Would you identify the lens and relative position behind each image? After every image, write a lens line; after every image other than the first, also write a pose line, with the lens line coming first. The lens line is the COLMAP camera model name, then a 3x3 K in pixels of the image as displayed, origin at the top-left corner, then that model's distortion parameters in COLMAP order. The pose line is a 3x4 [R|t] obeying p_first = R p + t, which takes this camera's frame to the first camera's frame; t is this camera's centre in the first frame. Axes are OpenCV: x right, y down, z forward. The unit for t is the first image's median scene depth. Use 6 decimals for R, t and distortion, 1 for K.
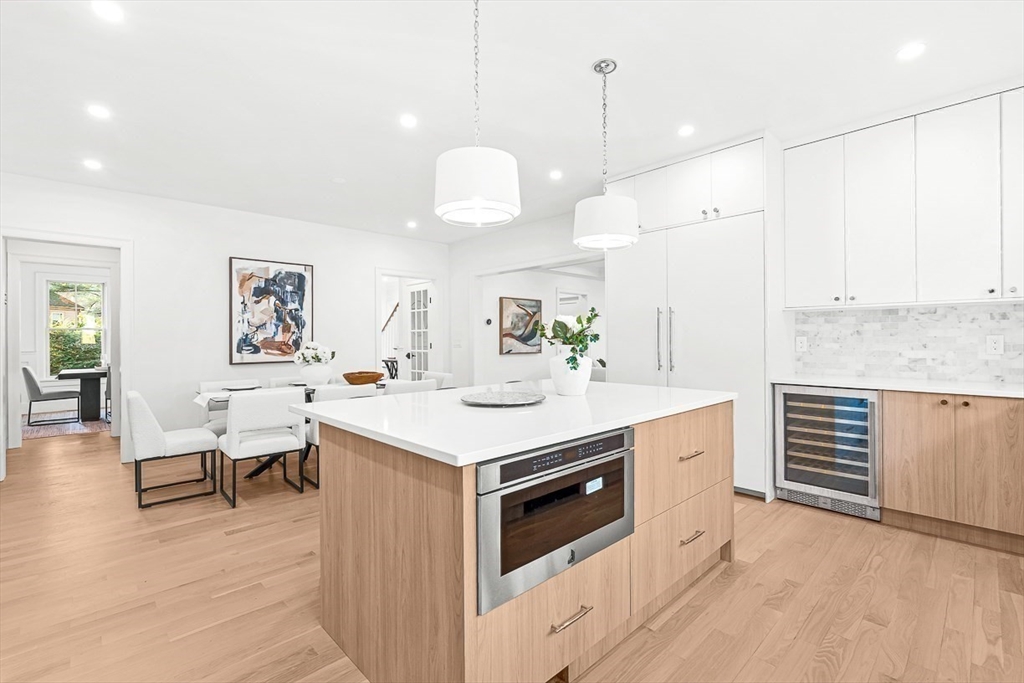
lens RADIAL K [[454.3, 0, 510.4], [0, 454.3, 343.7], [0, 0, 1]] dist [-0.002768, -0.000324]
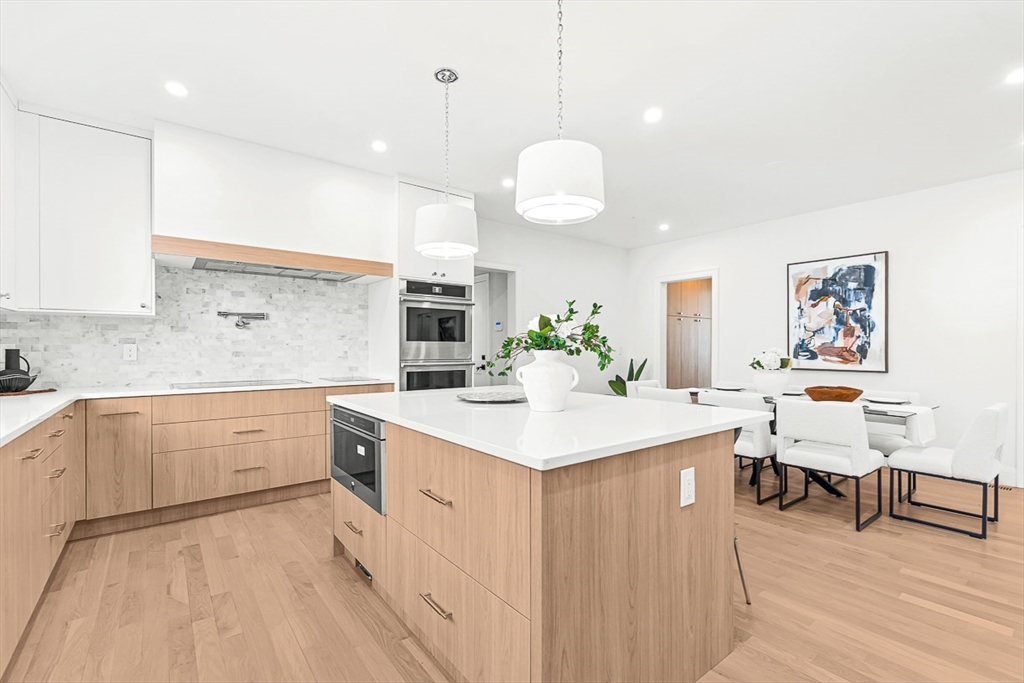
lens RADIAL K [[454.3, 0, 510.4], [0, 454.3, 343.7], [0, 0, 1]] dist [-0.002768, -0.000324]
pose [[-0.095833, 0.002868, -0.995393, 0.428444], [-0.007464, 0.999966, 0.003600, -0.010138], [0.995369, 0.007774, -0.095808, 0.441235]]
